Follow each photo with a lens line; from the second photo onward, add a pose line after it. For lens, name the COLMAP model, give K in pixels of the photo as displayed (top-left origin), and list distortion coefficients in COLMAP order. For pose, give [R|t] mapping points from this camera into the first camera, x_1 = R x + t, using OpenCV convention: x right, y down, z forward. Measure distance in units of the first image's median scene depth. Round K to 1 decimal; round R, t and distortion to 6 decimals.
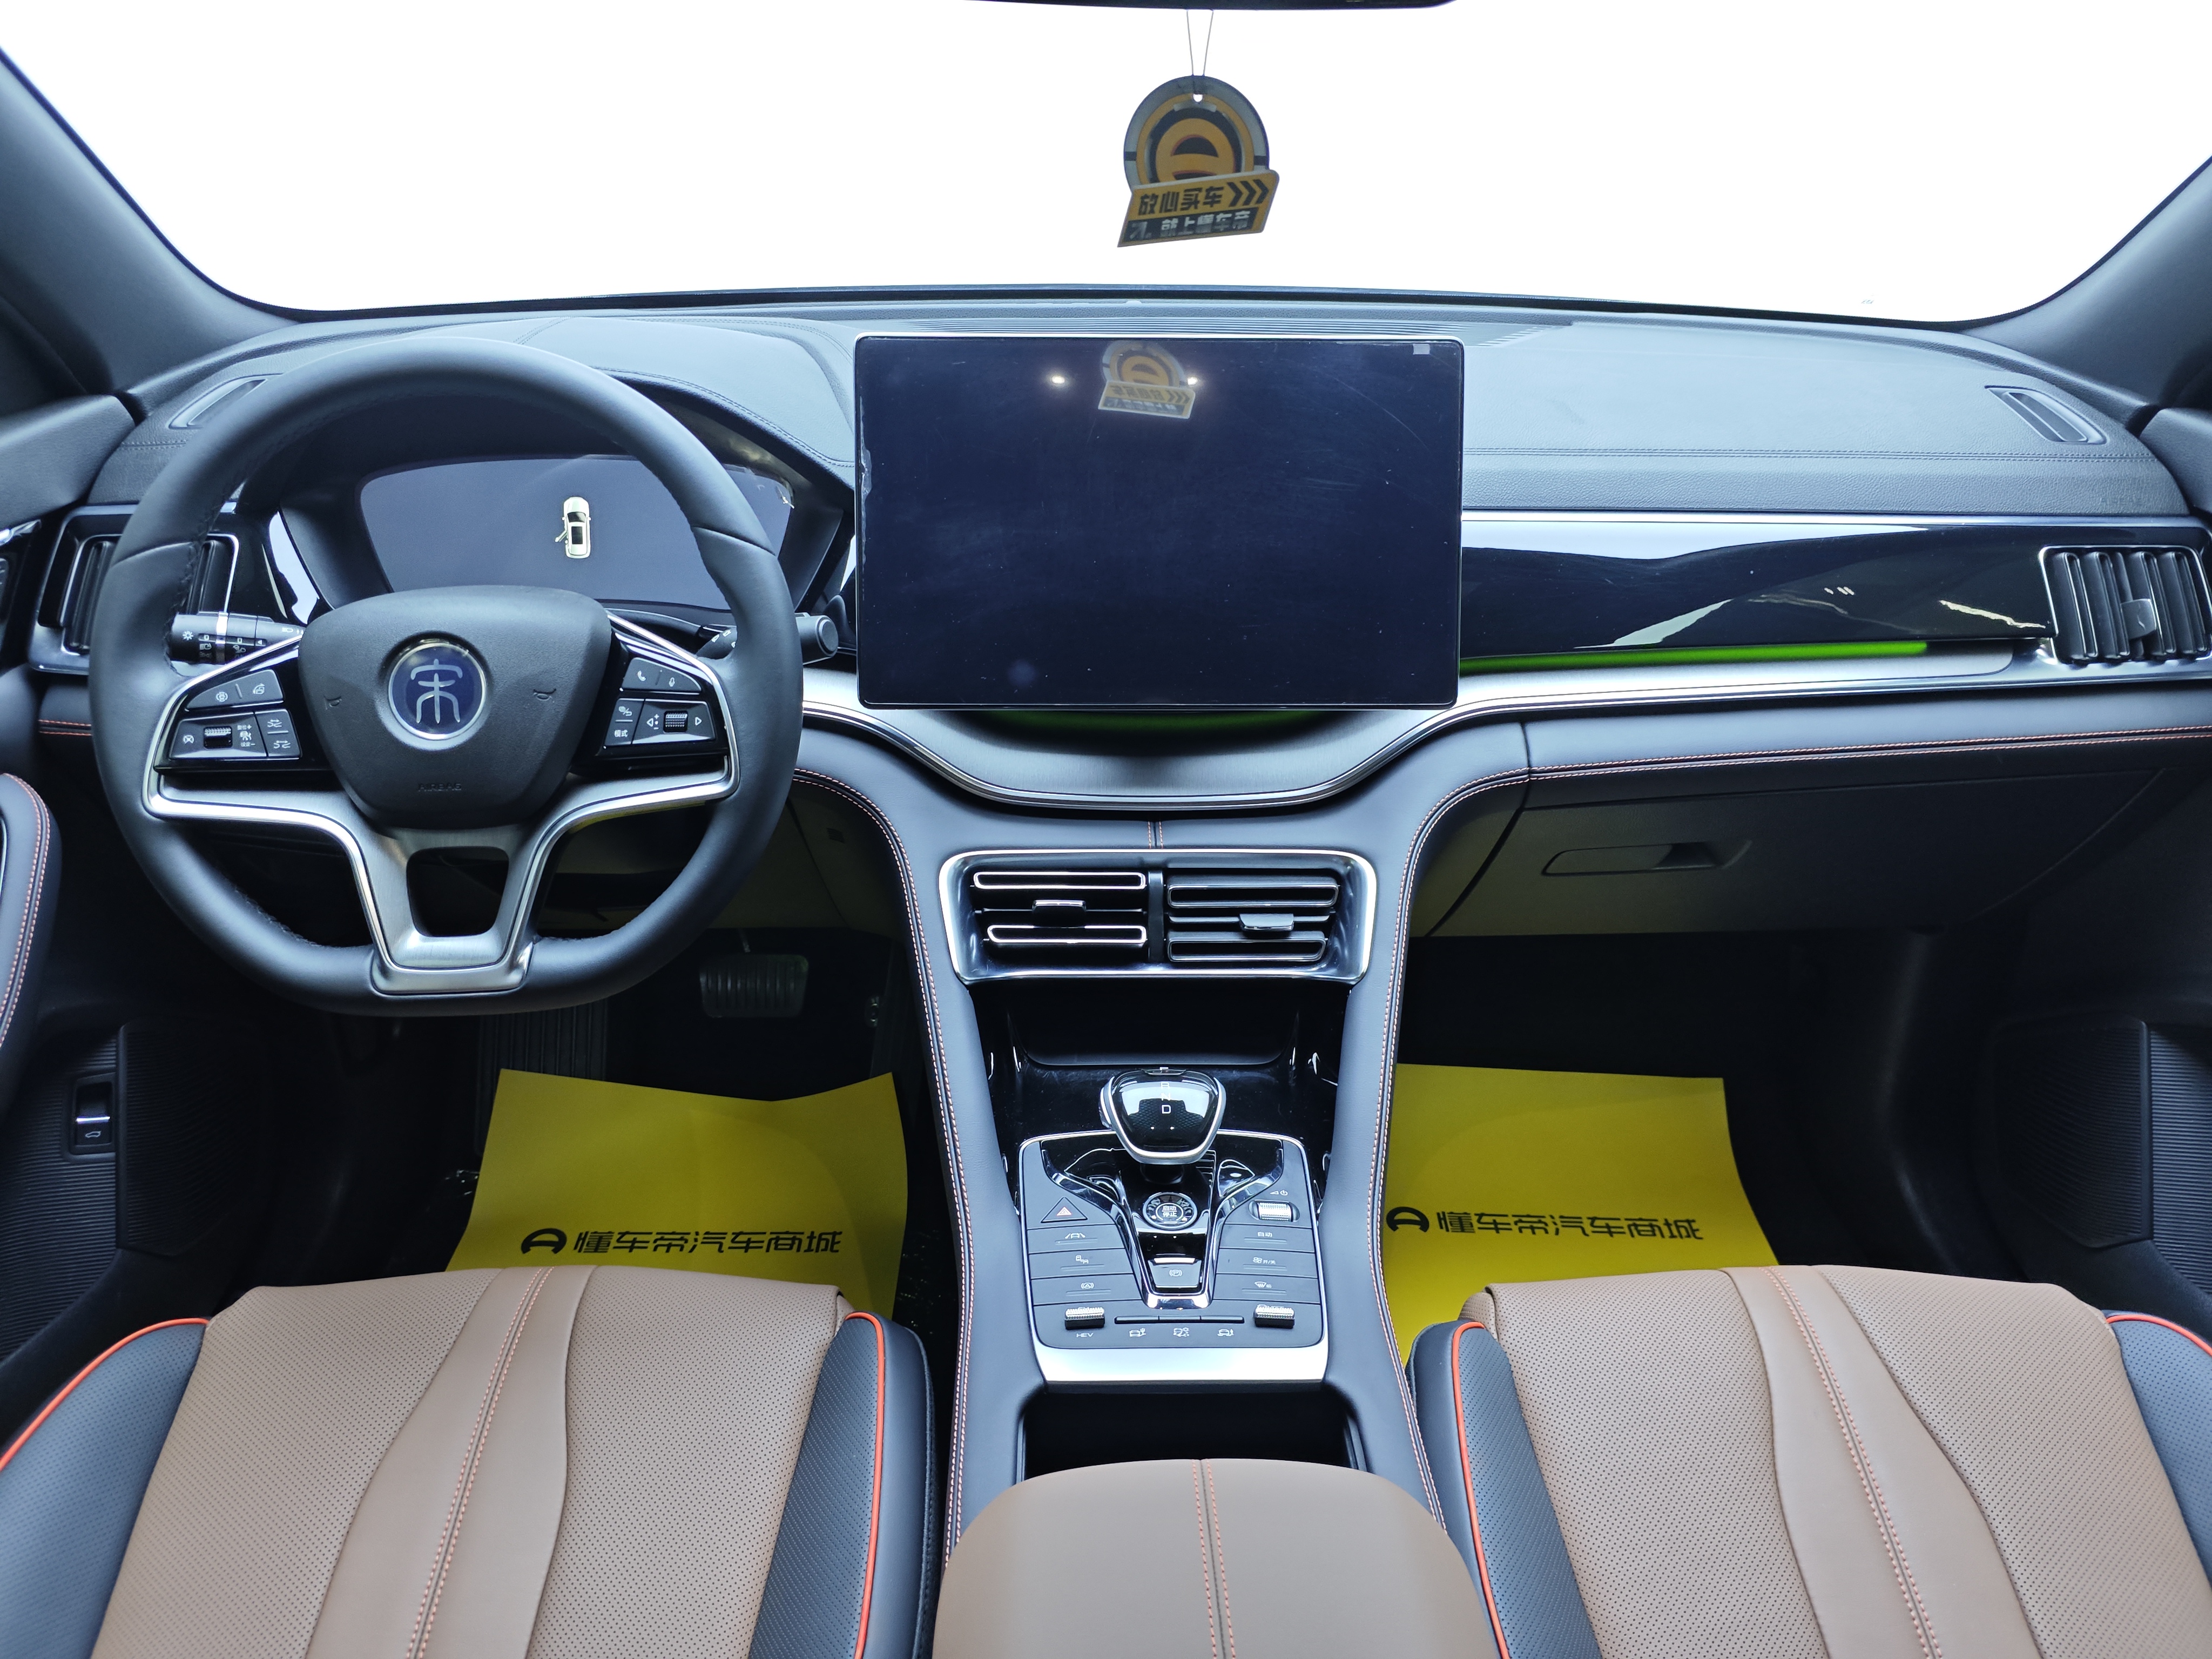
lens RADIAL K [[1538.3, 0, 1106.0], [0, 1538.3, 829.5], [0, 0, 1]] dist [0.003646, 0.004226]
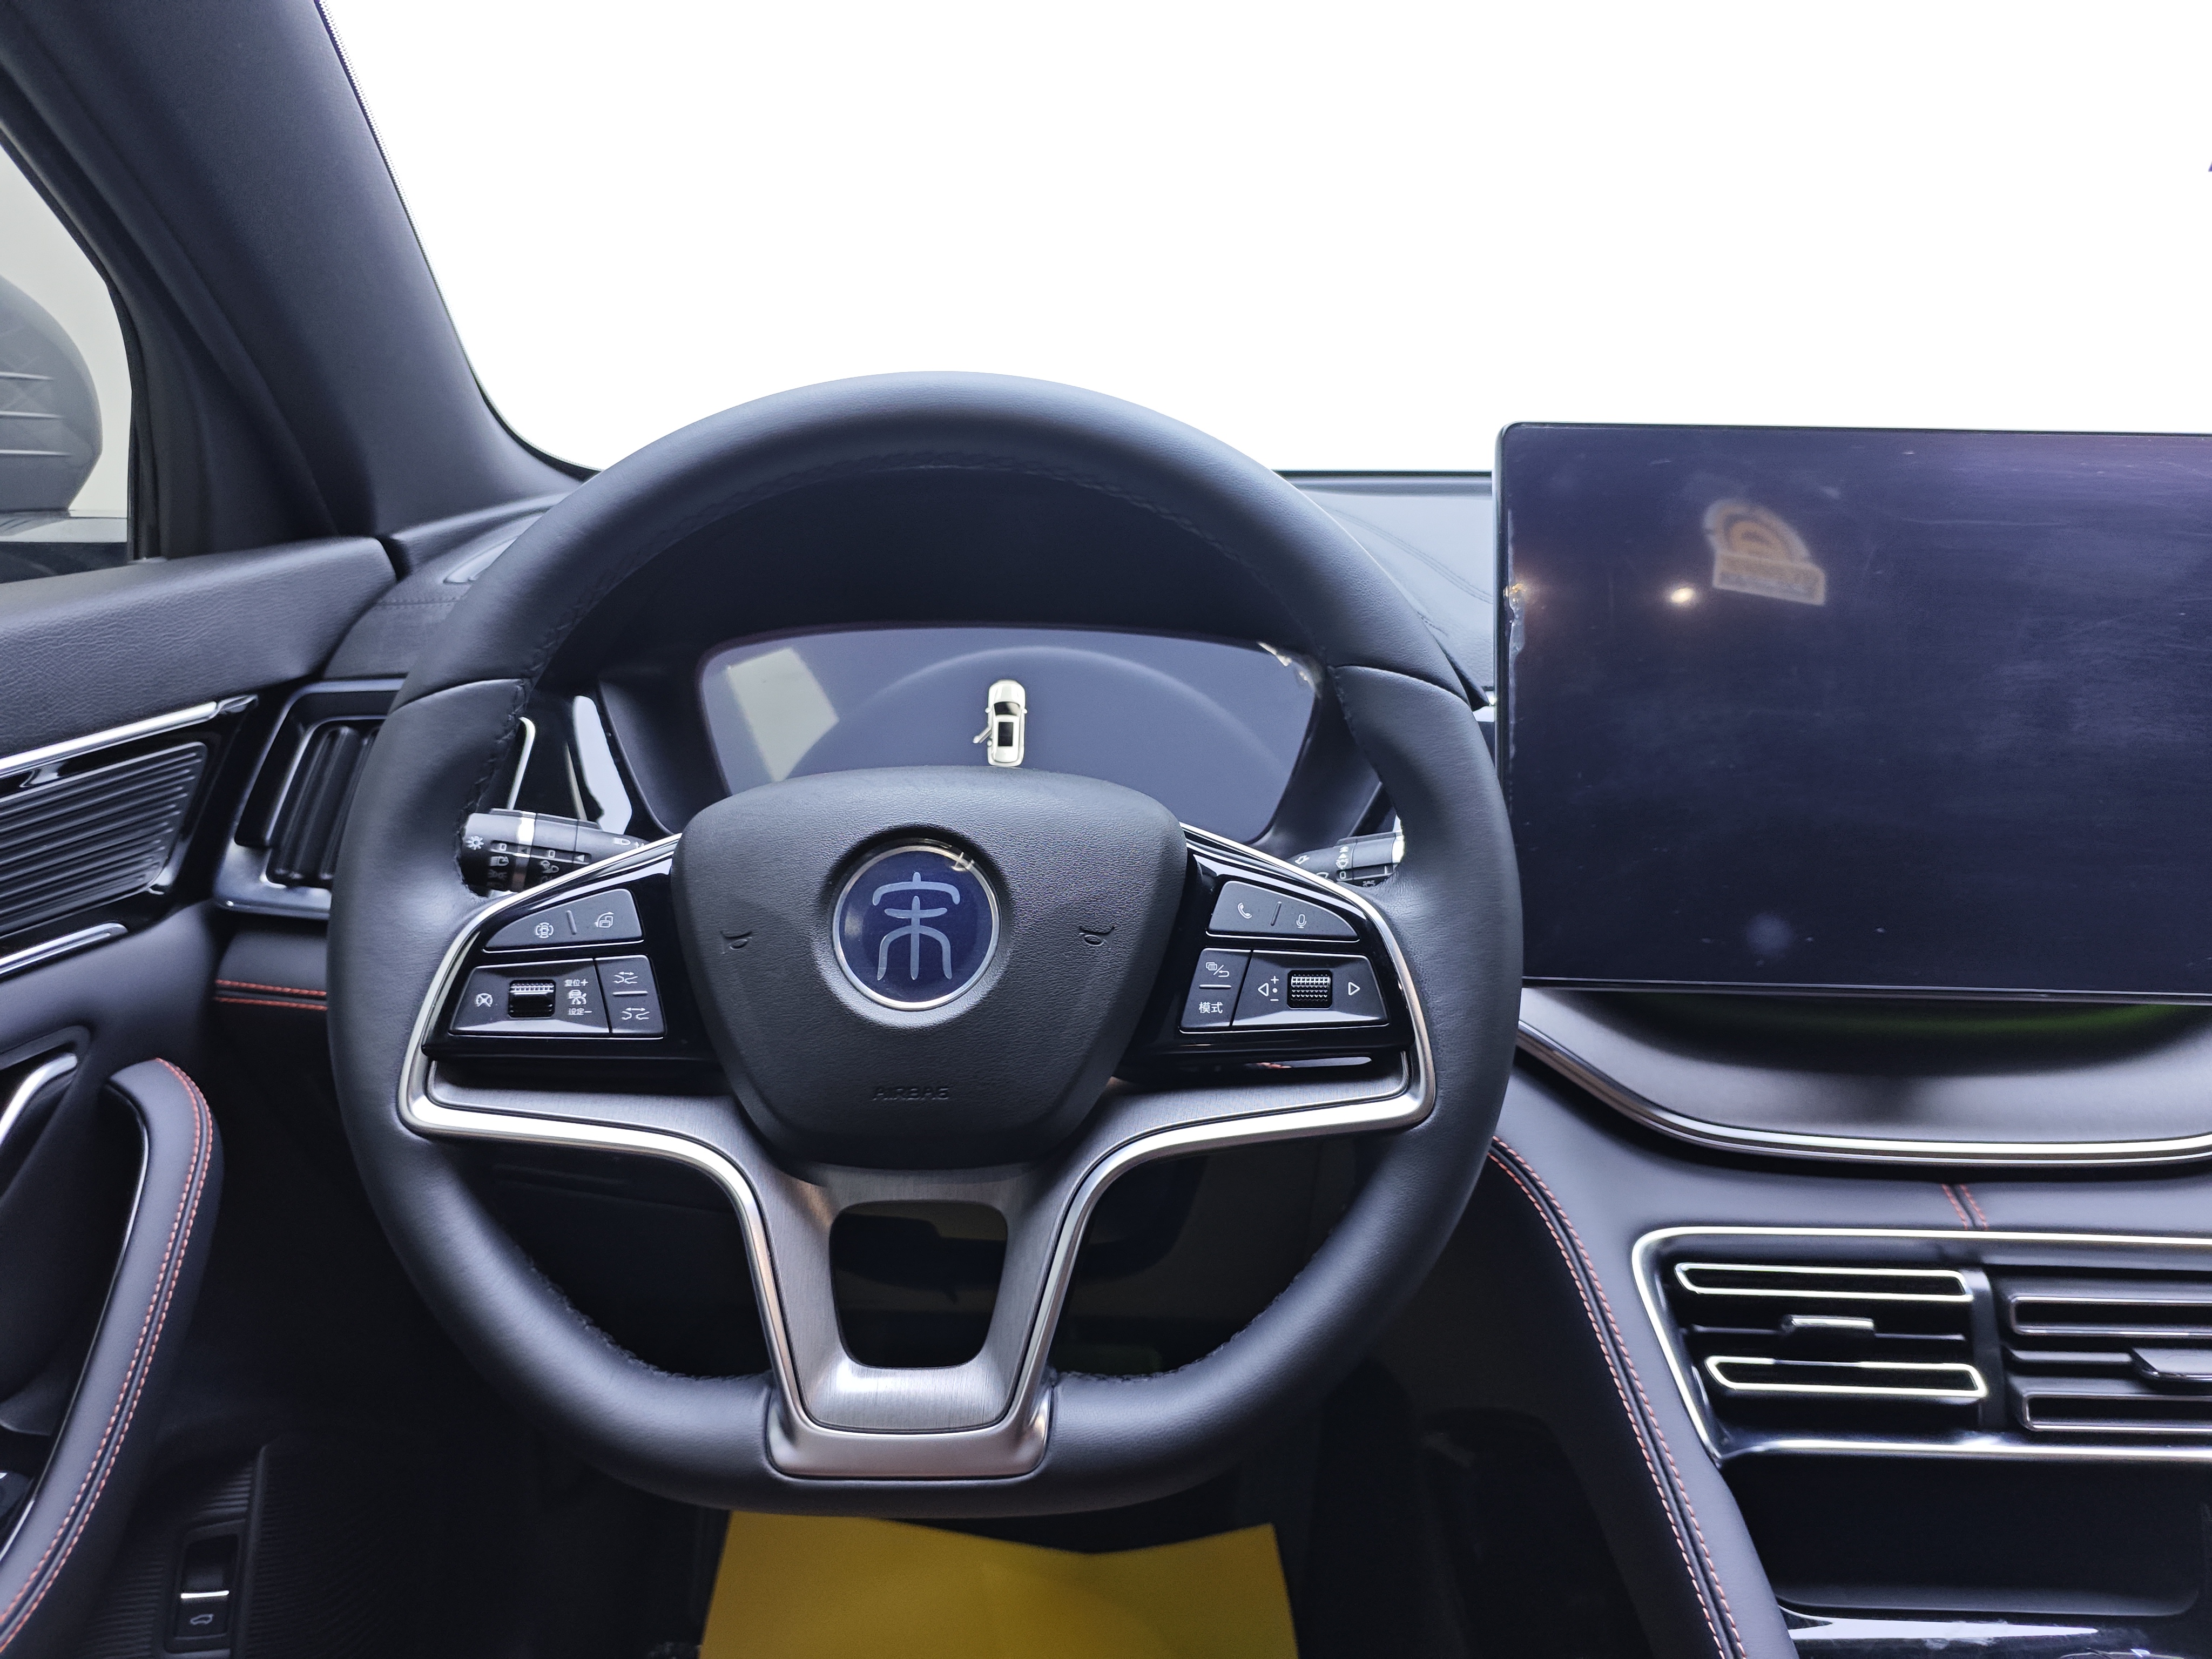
lens RADIAL K [[1535.9, 0, 1112.3], [0, 1535.9, 865.0], [0, 0, 1]] dist [0.047301, -0.072109]
pose [[0.998386, 0.018397, -0.053732, -0.310855], [-0.028359, 0.981183, -0.190988, -0.003659], [0.049207, 0.192203, 0.980121, 0.406990]]
